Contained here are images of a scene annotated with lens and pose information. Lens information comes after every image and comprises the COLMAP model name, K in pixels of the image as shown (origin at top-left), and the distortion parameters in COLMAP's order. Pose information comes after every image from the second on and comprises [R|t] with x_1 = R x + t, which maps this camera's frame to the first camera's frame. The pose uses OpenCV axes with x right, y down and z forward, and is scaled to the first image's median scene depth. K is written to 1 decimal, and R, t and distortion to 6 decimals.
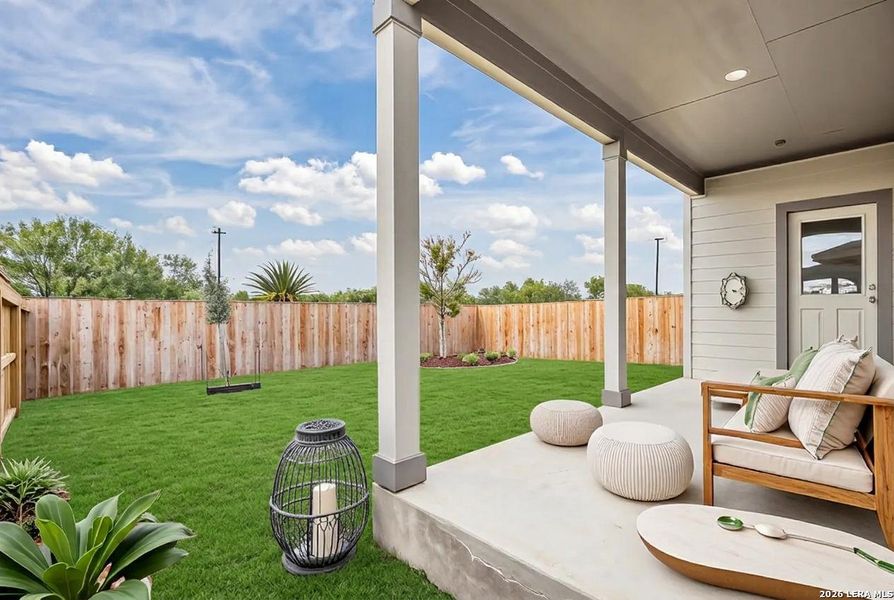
lens RADIAL K [[421.0, 0, 445.7], [0, 421.0, 296.2], [0, 0, 1]] dist [0.001770, 0.000339]
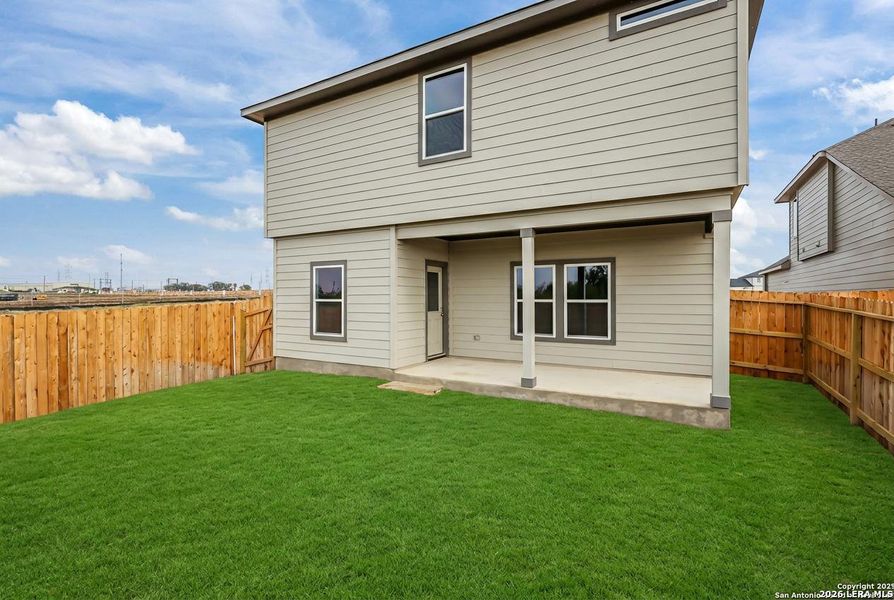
lens RADIAL K [[421.0, 0, 445.7], [0, 421.0, 296.2], [0, 0, 1]] dist [0.001770, 0.000339]
pose [[0.933320, 0.001922, -0.359039, -0.091328], [-0.017168, 0.999081, -0.039278, -0.012240], [0.358634, 0.042823, 0.932496, 0.524424]]
